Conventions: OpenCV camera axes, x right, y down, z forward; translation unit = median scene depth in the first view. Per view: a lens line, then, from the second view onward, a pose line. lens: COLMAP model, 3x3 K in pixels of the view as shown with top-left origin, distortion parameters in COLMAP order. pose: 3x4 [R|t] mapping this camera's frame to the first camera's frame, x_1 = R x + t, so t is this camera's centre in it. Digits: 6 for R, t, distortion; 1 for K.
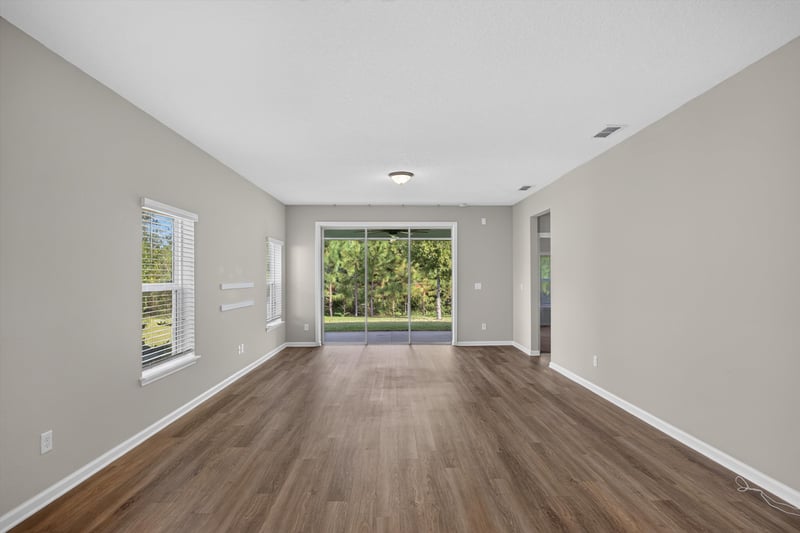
lens RADIAL K [[408.4, 0, 402.4], [0, 408.4, 269.5], [0, 0, 1]] dist [-0.018932, 0.005994]
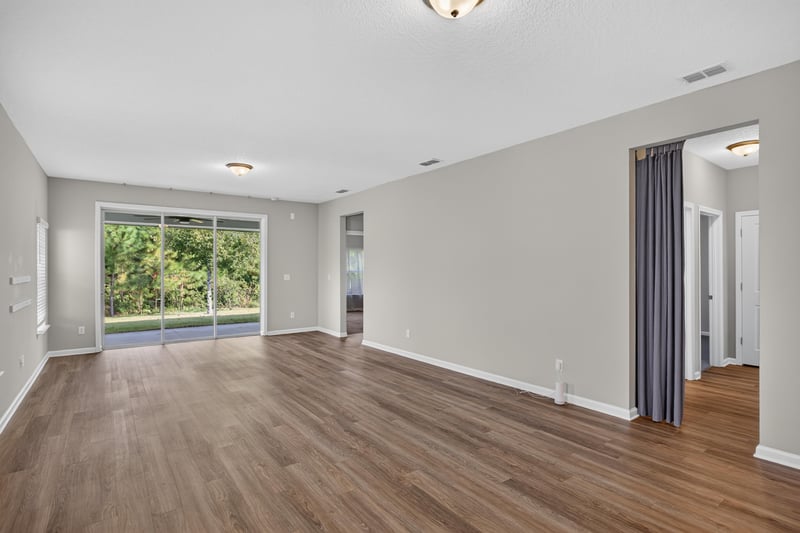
lens RADIAL K [[408.4, 0, 408.4], [0, 408.4, 265.6], [0, 0, 1]] dist [-0.018932, 0.005994]
pose [[0.807727, 0.004603, 0.589539, -0.188396], [-0.011401, 0.999904, 0.007813, -0.001269], [-0.589447, -0.013032, 0.807702, -0.037122]]
